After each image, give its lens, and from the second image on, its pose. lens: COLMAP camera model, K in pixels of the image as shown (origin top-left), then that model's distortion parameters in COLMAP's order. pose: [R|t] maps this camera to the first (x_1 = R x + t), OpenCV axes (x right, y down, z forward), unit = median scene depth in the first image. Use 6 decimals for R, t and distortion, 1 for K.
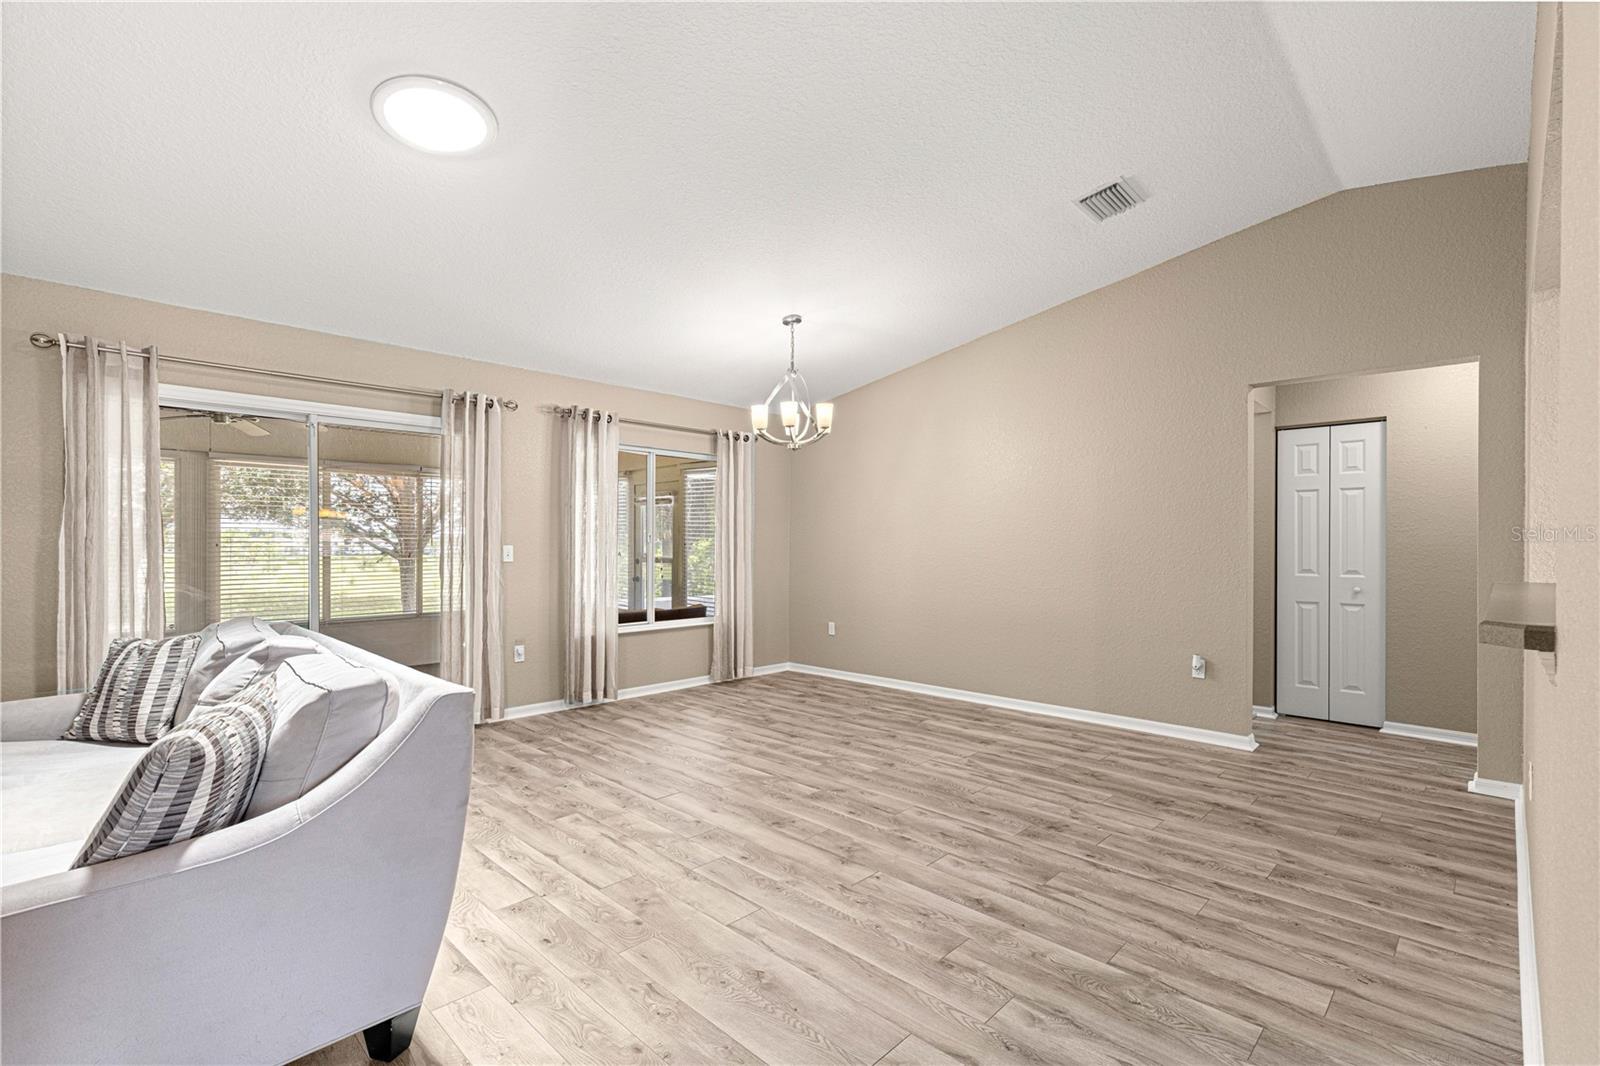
lens RADIAL K [[714.8, 0, 802.8], [0, 714.8, 540.0], [0, 0, 1]] dist [0.011706, -0.001712]
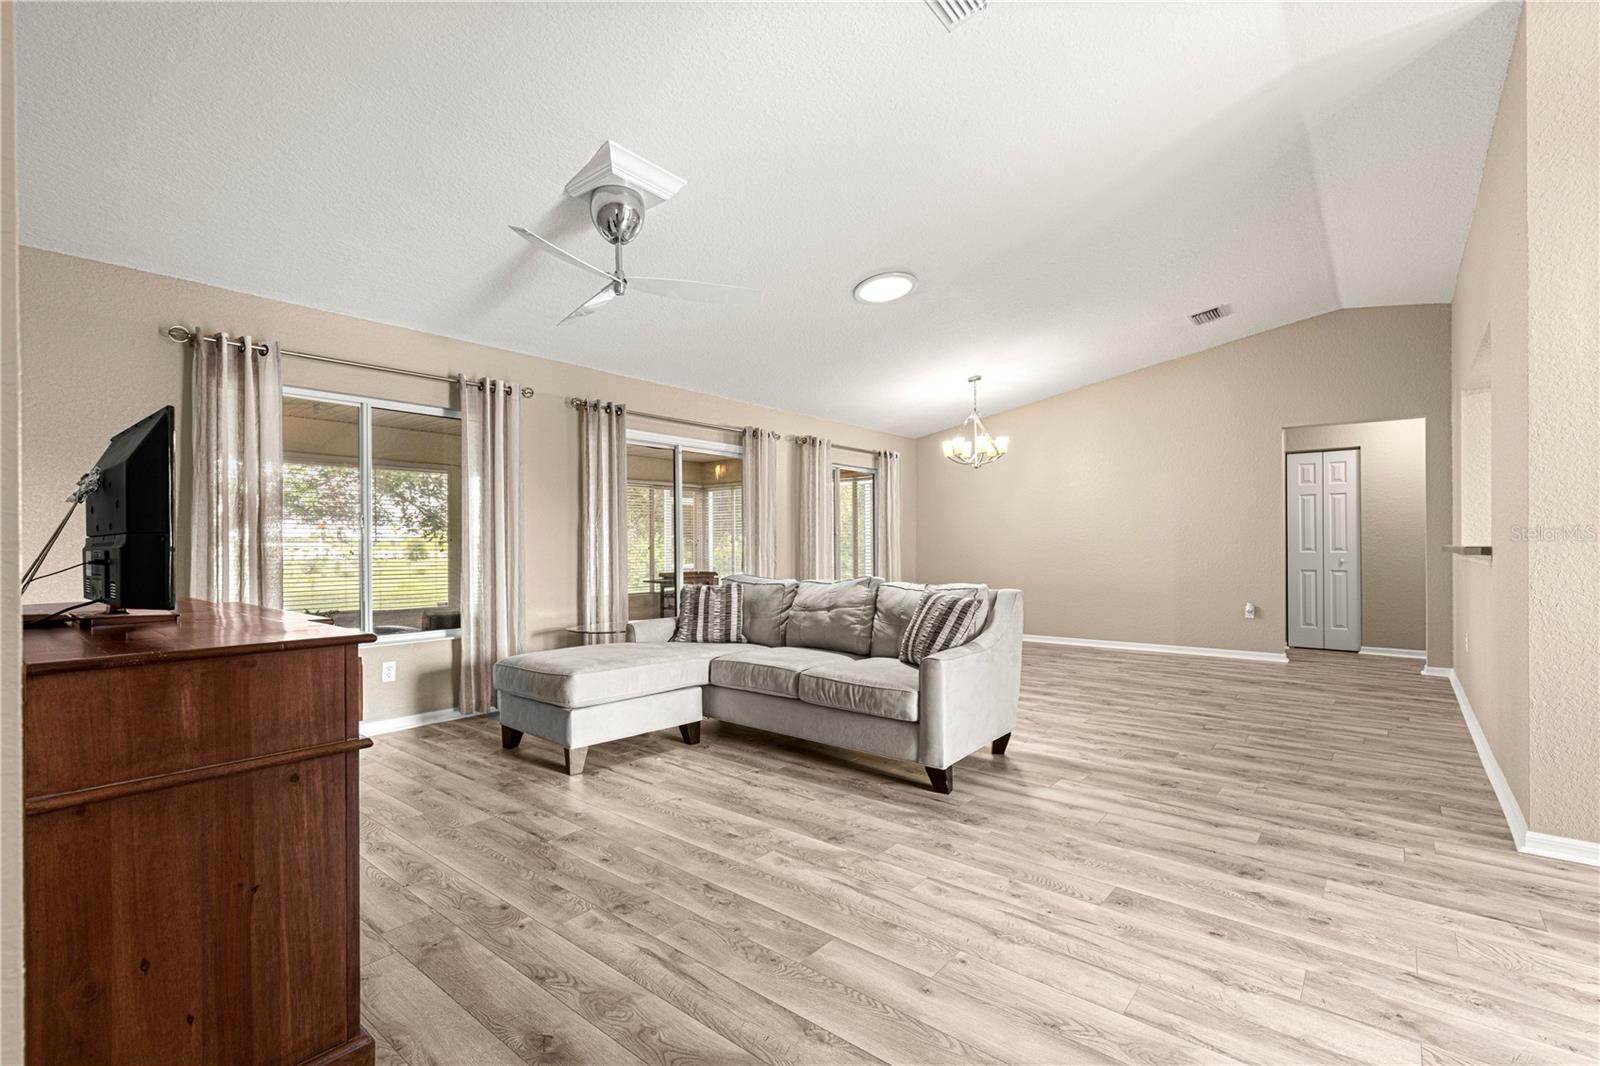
lens RADIAL K [[714.8, 0, 802.8], [0, 714.8, 540.0], [0, 0, 1]] dist [0.011706, -0.001712]
pose [[0.996456, -0.006835, 0.083835, -0.660264], [0.007212, 0.999965, -0.004202, 0.031678], [-0.083803, 0.004792, 0.996471, -0.556915]]
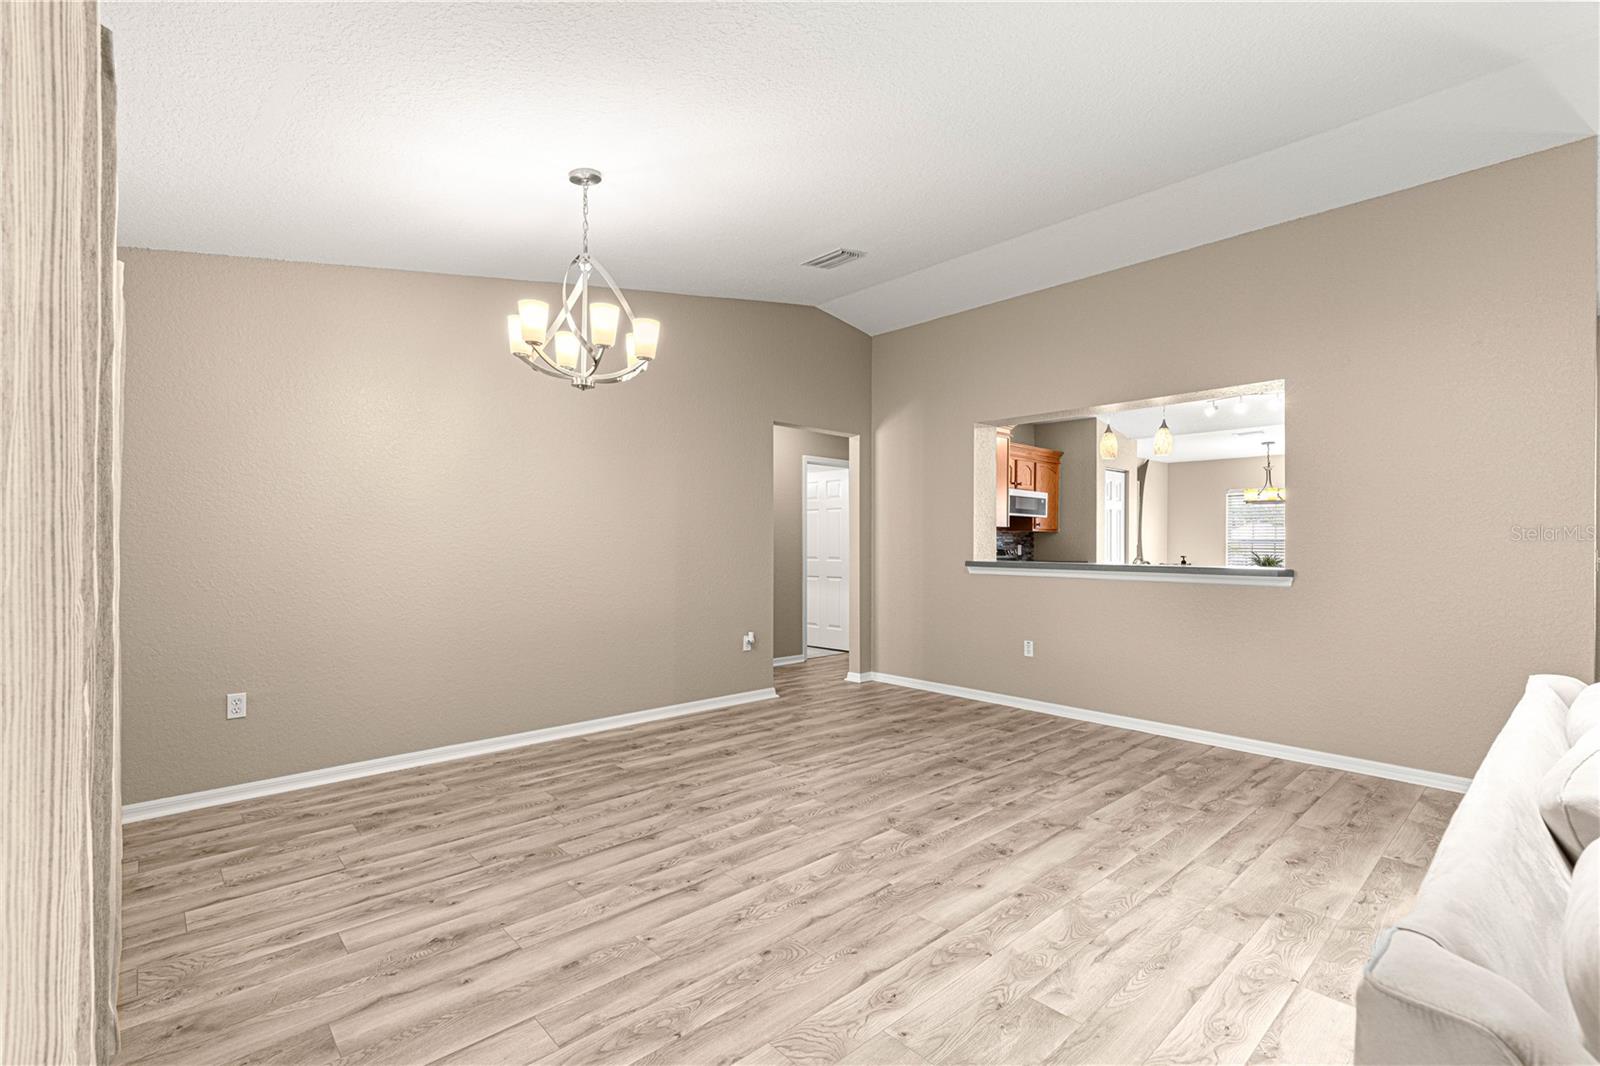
lens RADIAL K [[724.3, 0, 802.4], [0, 724.3, 538.1], [0, 0, 1]] dist [0.011937, -0.001646]
pose [[0.050341, 0.005005, 0.998720, -0.853304], [-0.011494, 0.999924, -0.004432, 0.006710], [-0.998666, -0.011256, 0.050395, 1.070607]]
